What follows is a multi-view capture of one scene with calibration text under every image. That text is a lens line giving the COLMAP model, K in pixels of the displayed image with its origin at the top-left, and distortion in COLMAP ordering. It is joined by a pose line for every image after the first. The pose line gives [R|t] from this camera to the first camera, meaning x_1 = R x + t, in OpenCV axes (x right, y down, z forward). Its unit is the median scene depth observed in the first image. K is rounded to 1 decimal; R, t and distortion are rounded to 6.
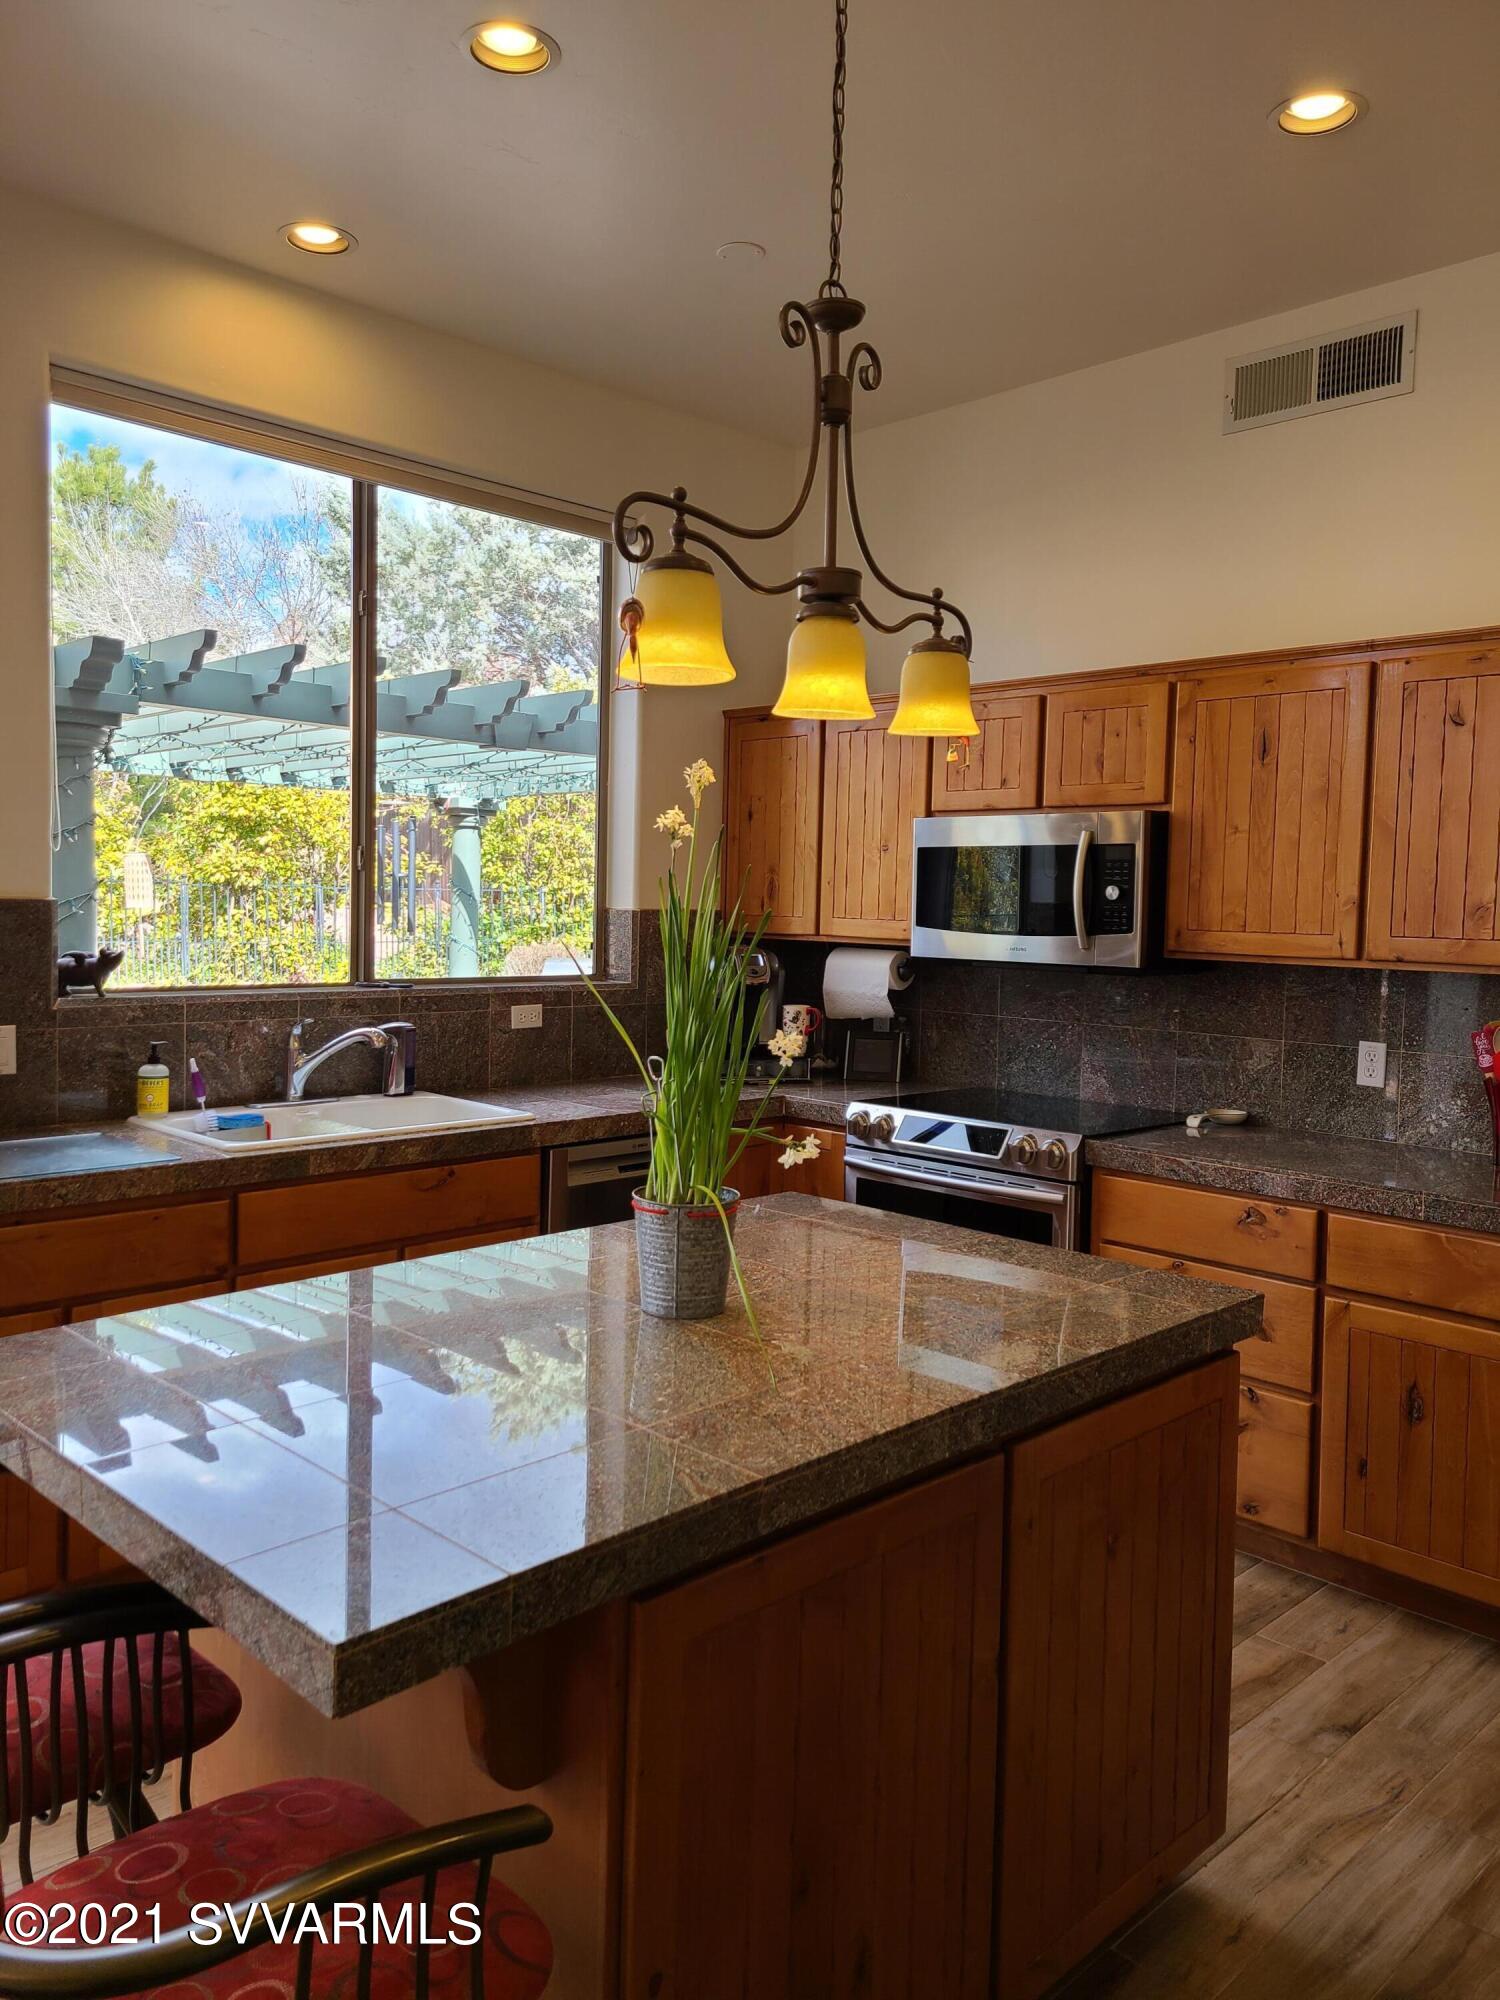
lens RADIAL K [[1497.1, 0, 750.0], [0, 1497.1, 1000.0], [0, 0, 1]] dist [0.057801, -0.002628]
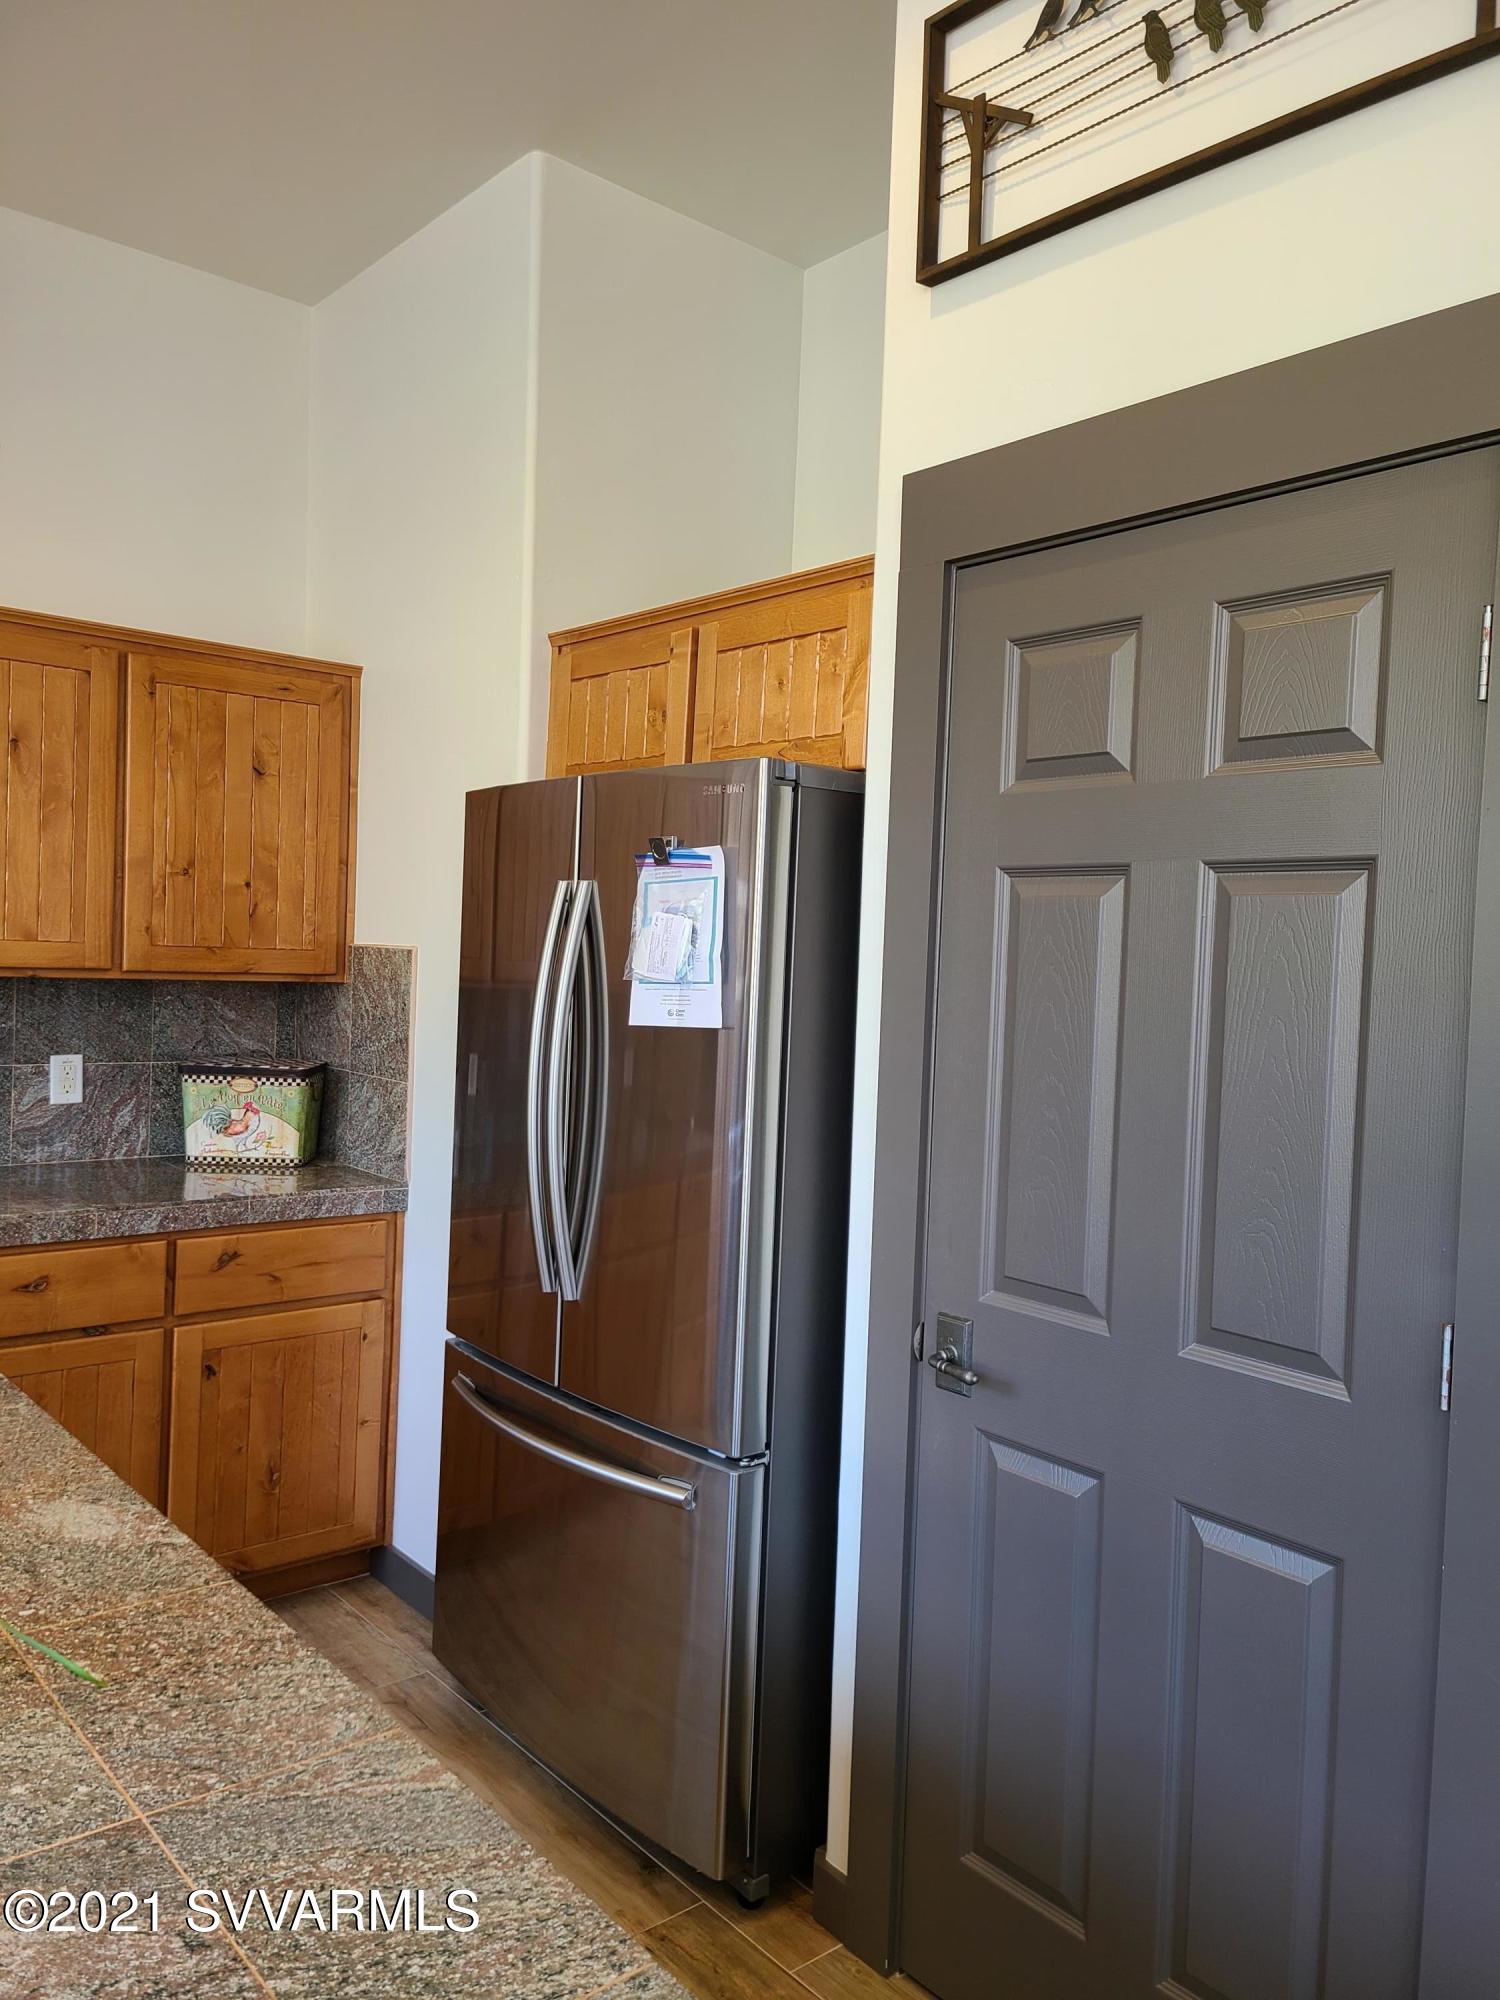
lens RADIAL K [[1497.1, 0, 750.0], [0, 1497.1, 1000.0], [0, 0, 1]] dist [0.057801, -0.002628]
pose [[0.089290, -0.050769, 0.994711, -0.582031], [0.024363, 0.998513, 0.048776, -0.053819], [-0.995708, 0.019879, 0.090394, 0.645985]]
